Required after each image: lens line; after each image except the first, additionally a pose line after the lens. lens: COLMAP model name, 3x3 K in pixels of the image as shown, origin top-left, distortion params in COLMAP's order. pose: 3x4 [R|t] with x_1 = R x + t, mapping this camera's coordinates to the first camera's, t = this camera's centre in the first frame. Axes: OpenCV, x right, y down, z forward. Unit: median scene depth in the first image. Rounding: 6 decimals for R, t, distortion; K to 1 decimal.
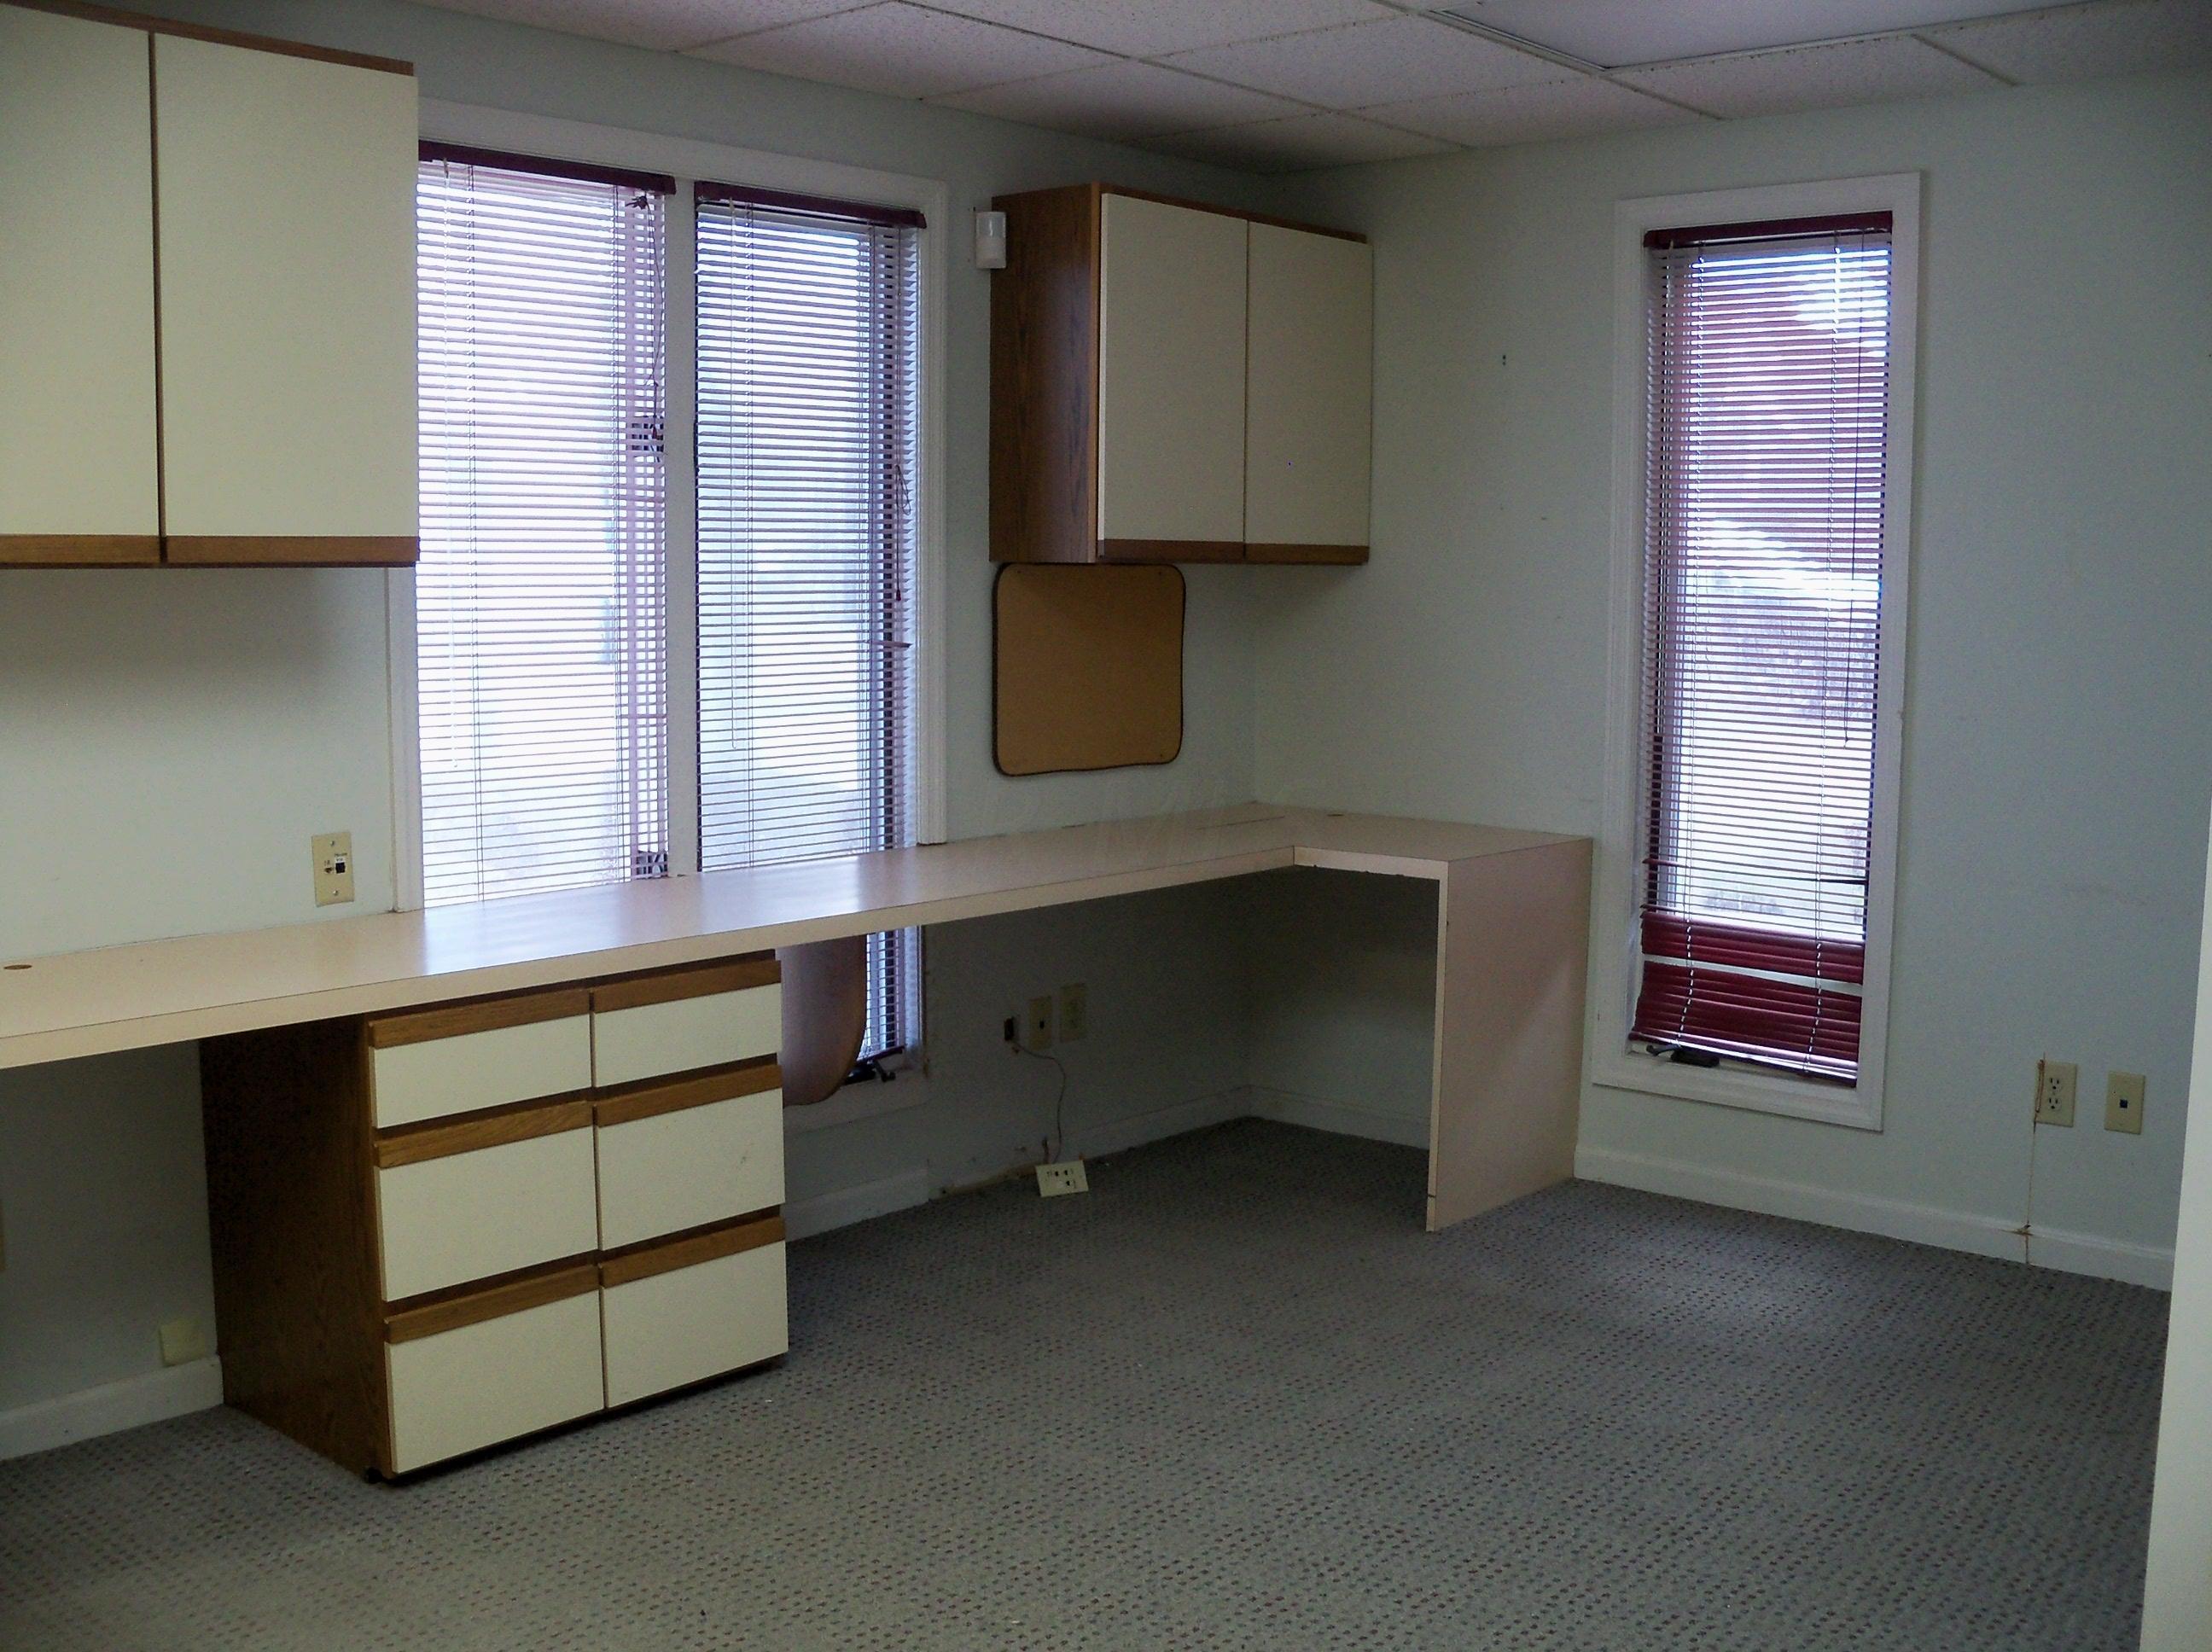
lens RADIAL K [[2255.3, 0, 1106.0], [0, 2255.3, 826.0], [0, 0, 1]] dist [-0.250035, 0.261002]
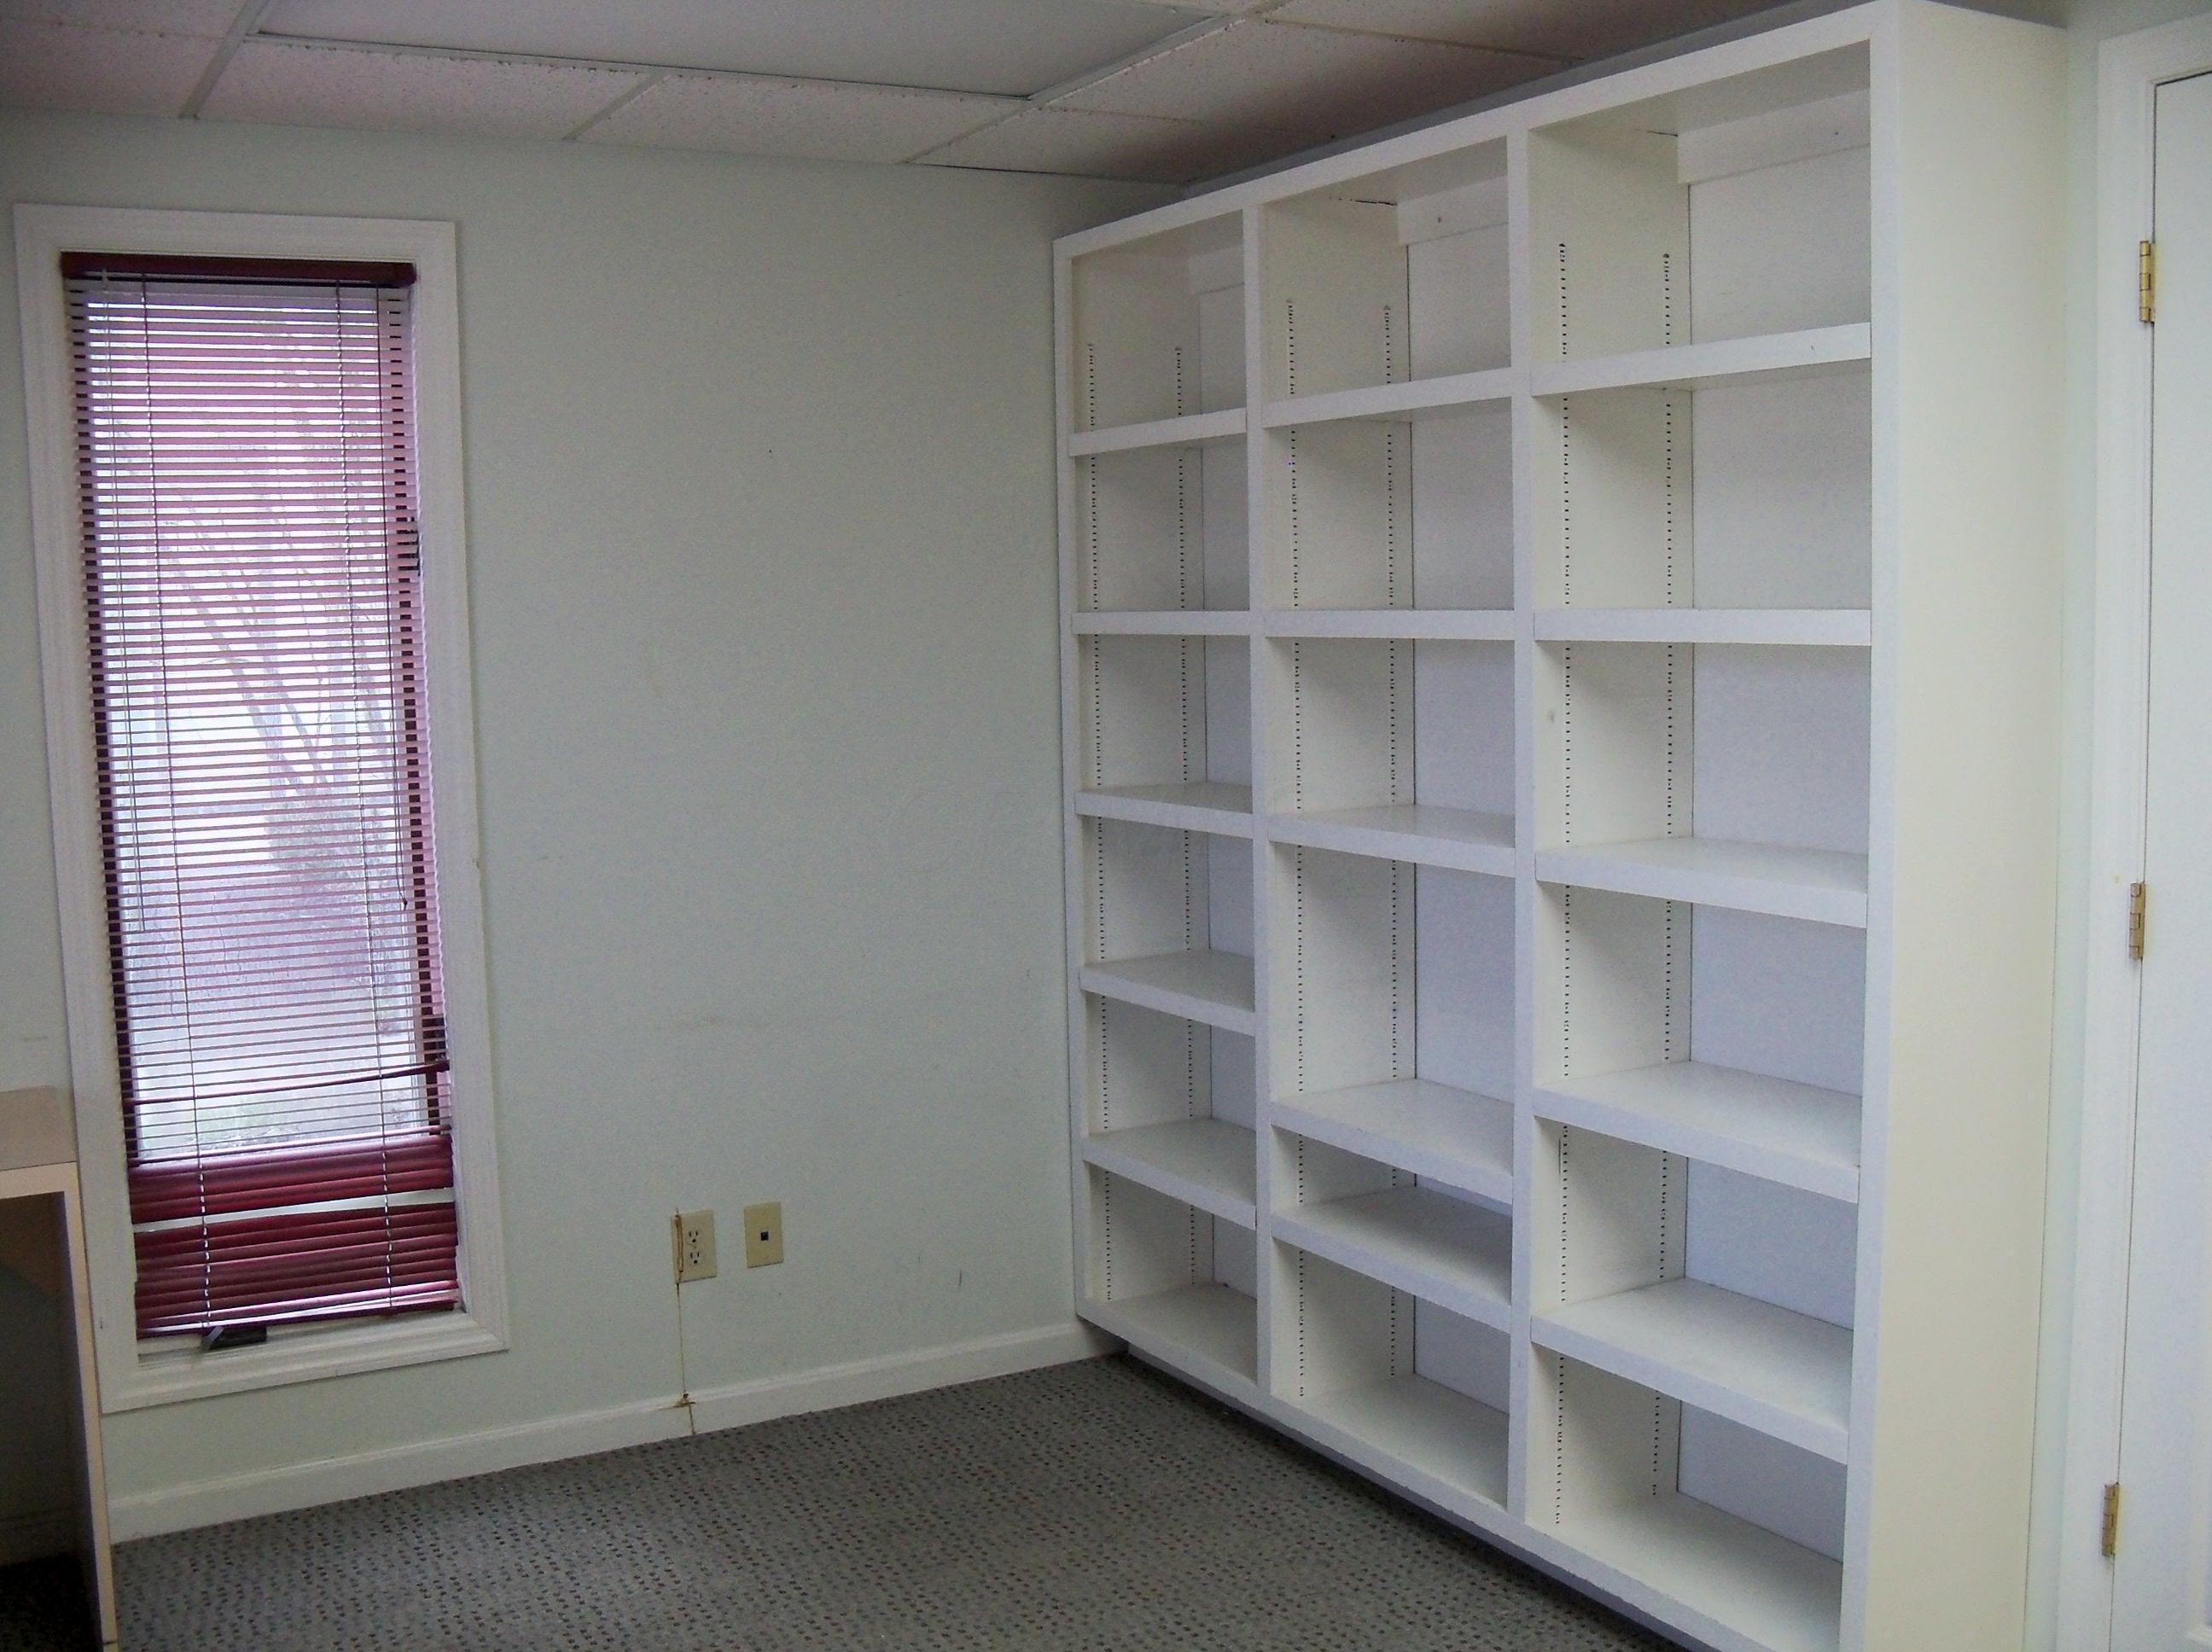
lens RADIAL K [[2255.3, 0, 1106.0], [0, 2255.3, 826.0], [0, 0, 1]] dist [-0.250035, 0.261002]
pose [[0.309097, -0.102542, 0.945486, -0.352062], [0.132276, 0.989142, 0.064033, -0.083803], [-0.941786, 0.105273, 0.319305, 0.477234]]
